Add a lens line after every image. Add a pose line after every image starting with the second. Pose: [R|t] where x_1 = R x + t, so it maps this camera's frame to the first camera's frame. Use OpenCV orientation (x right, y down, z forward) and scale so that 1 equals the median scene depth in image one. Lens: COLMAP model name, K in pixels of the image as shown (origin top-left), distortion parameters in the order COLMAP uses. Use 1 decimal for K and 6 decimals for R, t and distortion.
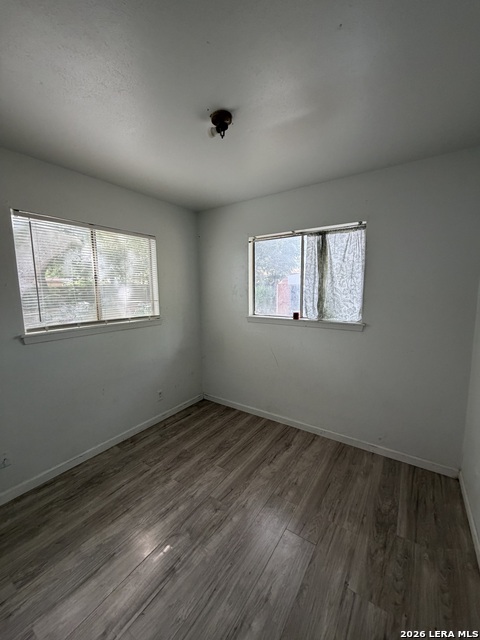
lens RADIAL K [[256.8, 0, 239.7], [0, 256.8, 319.2], [0, 0, 1]] dist [-0.001900, 0.000576]
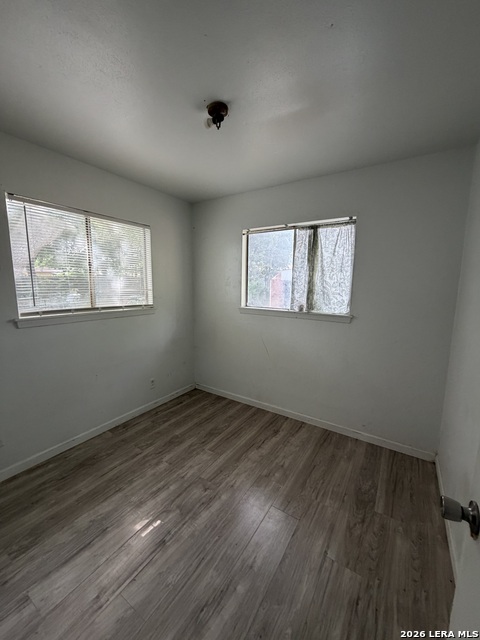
lens RADIAL K [[256.8, 0, 240.2], [0, 256.8, 318.9], [0, 0, 1]] dist [-0.001900, 0.000576]
pose [[0.999413, 0.019724, 0.028016, 0.005320], [-0.020154, 0.999683, 0.015117, 0.029567], [-0.027709, -0.015673, 0.999493, -0.033805]]
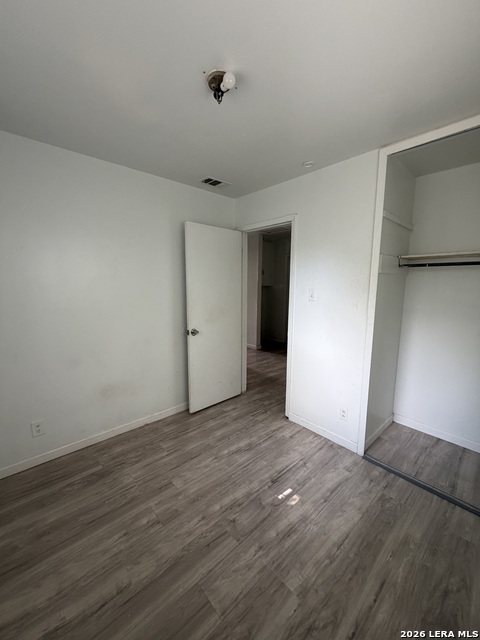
lens RADIAL K [[256.8, 0, 239.2], [0, 256.8, 319.6], [0, 0, 1]] dist [-0.001900, 0.000576]
pose [[-0.972122, -0.030456, 0.232490, -0.277761], [0.032068, 0.964943, 0.260492, -0.163163], [-0.232273, 0.260686, -0.937066, 1.543163]]
